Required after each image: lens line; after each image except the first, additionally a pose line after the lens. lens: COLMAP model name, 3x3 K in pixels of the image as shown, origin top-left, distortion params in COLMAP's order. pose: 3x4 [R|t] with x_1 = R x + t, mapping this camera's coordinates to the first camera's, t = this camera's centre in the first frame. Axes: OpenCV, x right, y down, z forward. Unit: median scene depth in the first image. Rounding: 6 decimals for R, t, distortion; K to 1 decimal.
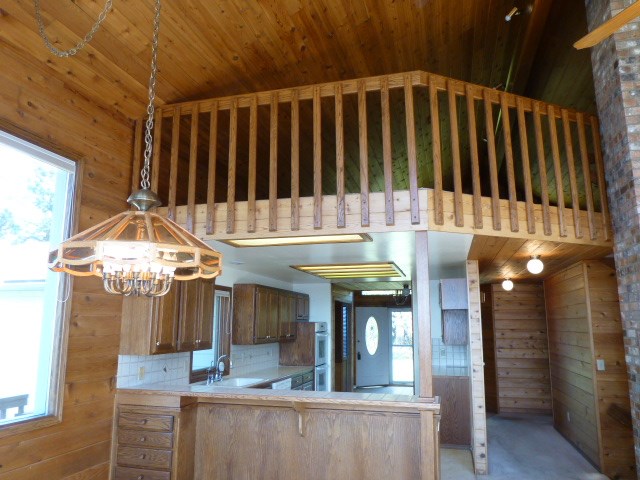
lens RADIAL K [[466.6, 0, 320.3], [0, 466.6, 243.6], [0, 0, 1]] dist [0.006302, 0.003634]
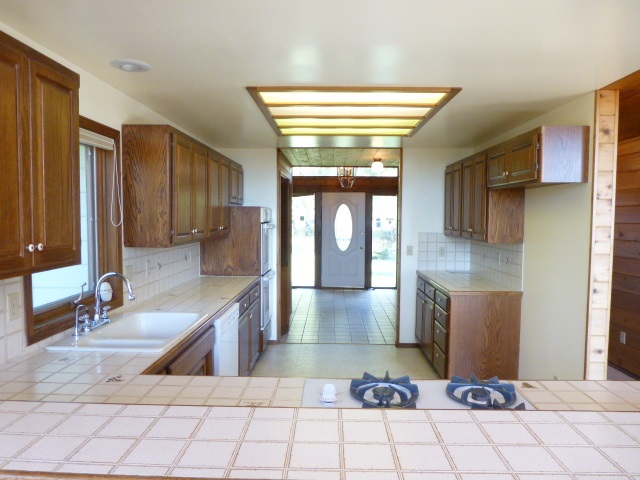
lens RADIAL K [[461.8, 0, 319.9], [0, 461.8, 247.7], [0, 0, 1]] dist [0.000829, 0.001547]
pose [[0.968725, -0.009289, 0.247965, -0.110302], [-0.049972, 0.971522, 0.231621, 0.092703], [-0.243055, -0.236768, 0.940673, 0.486389]]
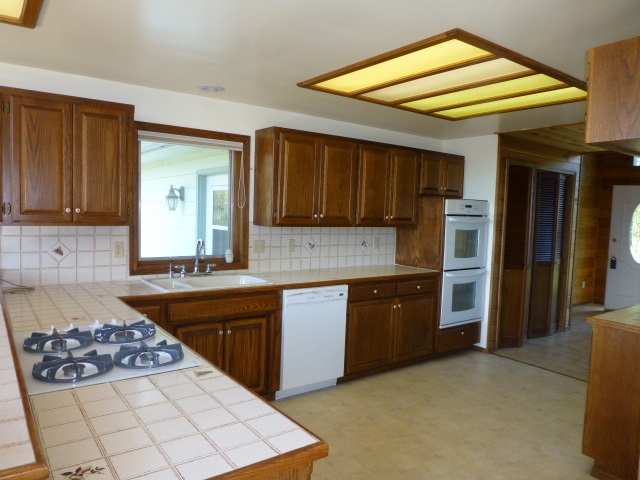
lens RADIAL K [[465.0, 0, 329.1], [0, 465.0, 241.3], [0, 0, 1]] dist [-0.028357, 0.000491]
pose [[0.797522, 0.066032, -0.599665, 0.283490], [0.070470, 0.976991, 0.201302, 0.116840], [0.599160, -0.202801, 0.774519, 0.561448]]
